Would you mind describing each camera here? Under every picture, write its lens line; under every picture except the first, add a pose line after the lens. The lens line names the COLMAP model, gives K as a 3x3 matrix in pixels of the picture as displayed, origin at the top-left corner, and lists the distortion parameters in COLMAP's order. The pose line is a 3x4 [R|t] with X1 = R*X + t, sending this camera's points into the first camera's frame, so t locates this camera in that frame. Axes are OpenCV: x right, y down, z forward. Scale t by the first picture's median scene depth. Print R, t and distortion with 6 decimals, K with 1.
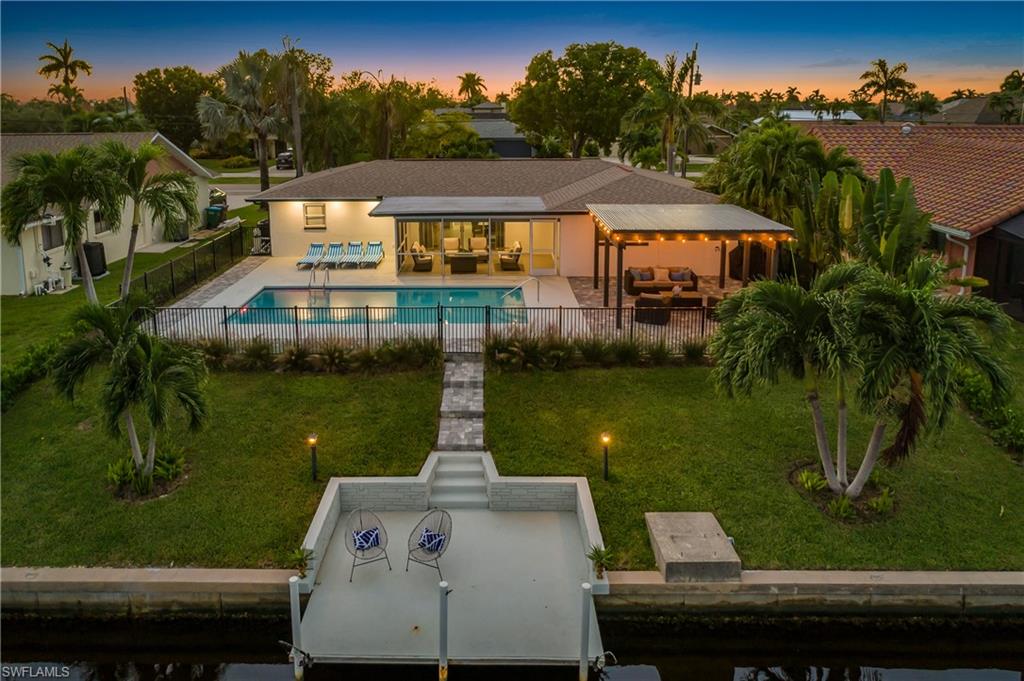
lens RADIAL K [[711.7, 0, 468.1], [0, 711.7, 313.4], [0, 0, 1]] dist [-0.001270, -0.001981]
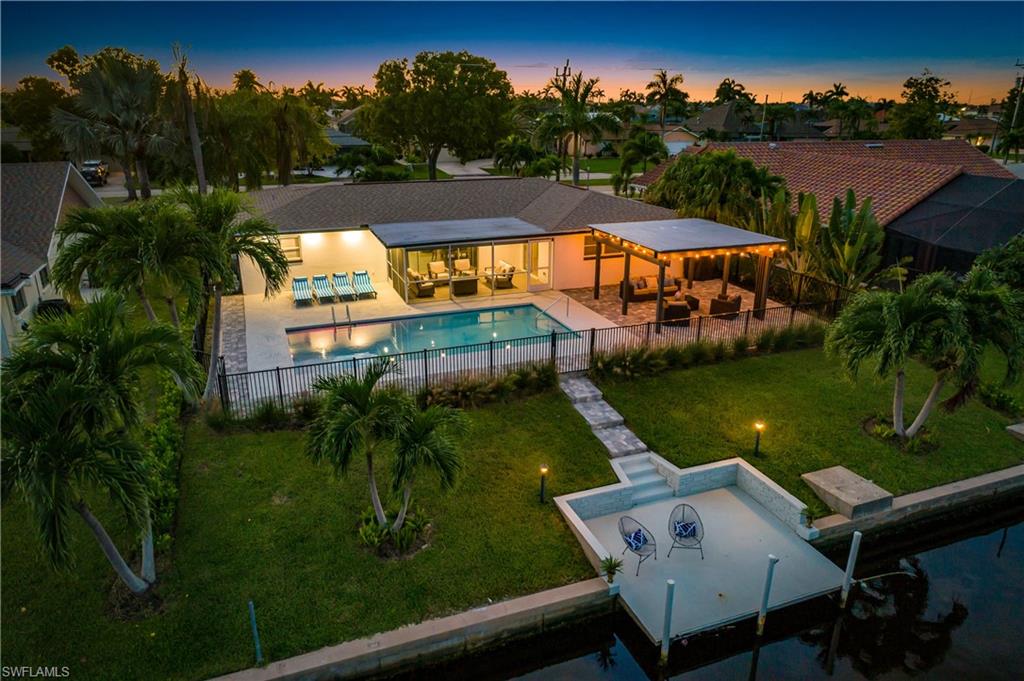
lens RADIAL K [[659.2, 0, 511.0], [0, 659.2, 411.8], [0, 0, 1]] dist [-0.002119, -0.000833]
pose [[0.925990, -0.155798, 0.343904, -0.491336], [0.100908, 0.979878, 0.172209, -0.076797], [-0.363814, -0.124761, 0.923078, 0.055341]]
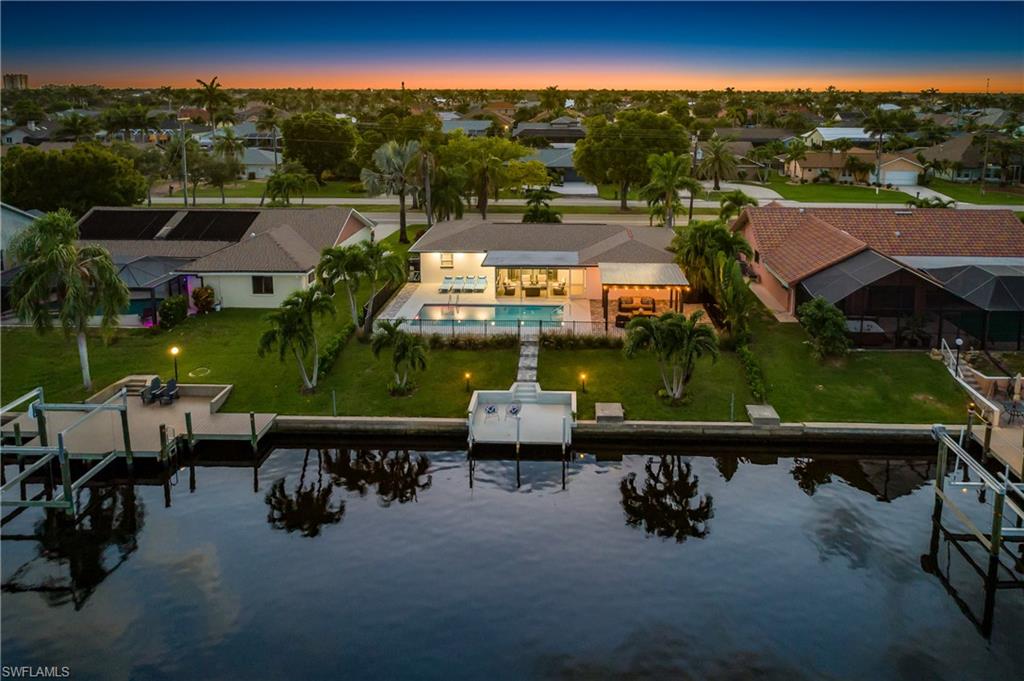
lens RADIAL K [[696.8, 0, 497.5], [0, 696.8, 338.4], [0, 0, 1]] dist [0.001245, 0.000071]
pose [[0.997247, 0.011636, -0.073238, 0.054663], [-0.007843, 0.998623, 0.051878, -0.066202], [0.073741, -0.051161, 0.995964, -1.174366]]
